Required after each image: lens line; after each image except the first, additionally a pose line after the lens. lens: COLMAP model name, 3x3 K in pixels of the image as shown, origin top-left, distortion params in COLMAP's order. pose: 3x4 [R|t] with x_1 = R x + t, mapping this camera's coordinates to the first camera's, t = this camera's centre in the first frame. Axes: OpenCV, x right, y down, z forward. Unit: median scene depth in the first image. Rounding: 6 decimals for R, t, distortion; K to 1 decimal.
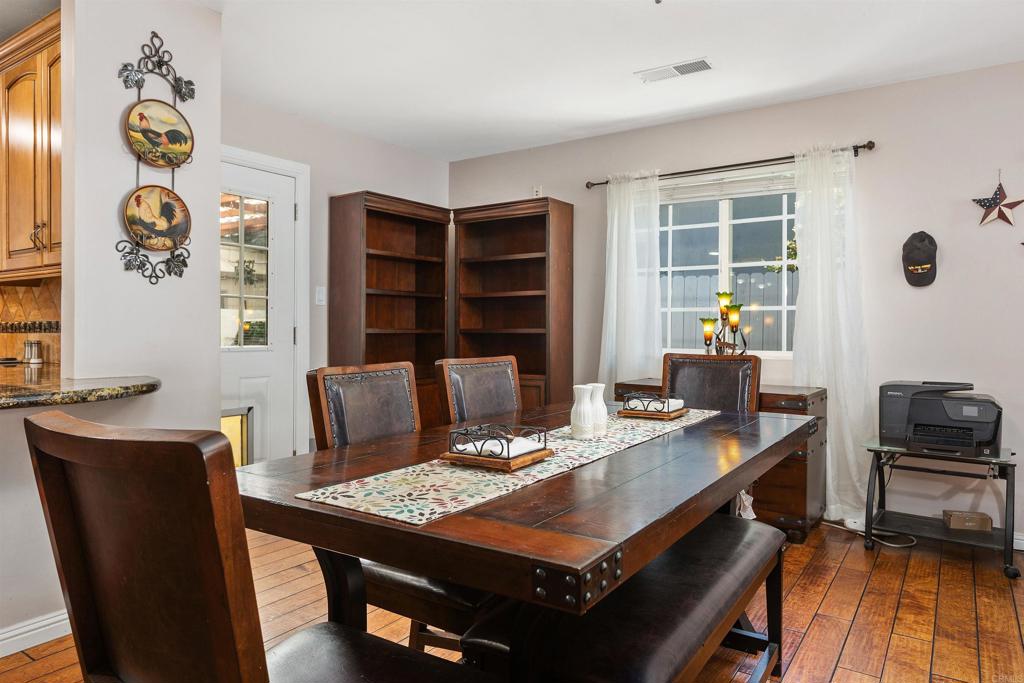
lens RADIAL K [[665.2, 0, 517.0], [0, 665.2, 335.5], [0, 0, 1]] dist [-0.003984, -0.000279]
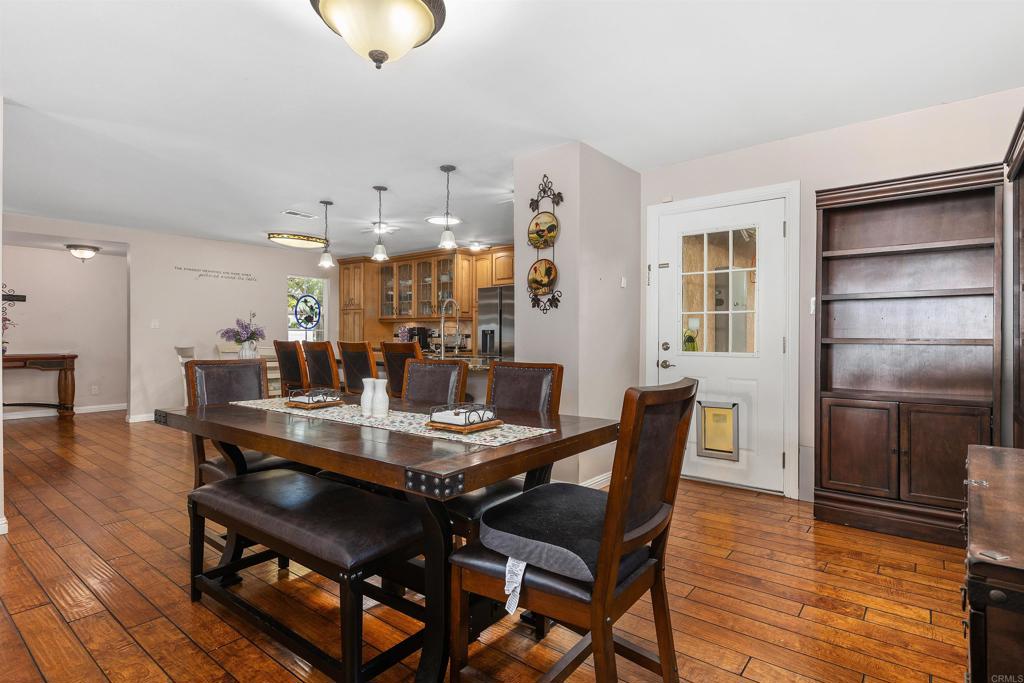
lens RADIAL K [[529.1, 0, 517.6], [0, 529.1, 338.8], [0, 0, 1]] dist [-0.001160, 0.000185]
pose [[-0.062553, 0.004896, -0.998030, 0.898228], [-0.011571, 0.999917, 0.005631, -0.016100], [0.997975, 0.011901, -0.062491, 1.018391]]
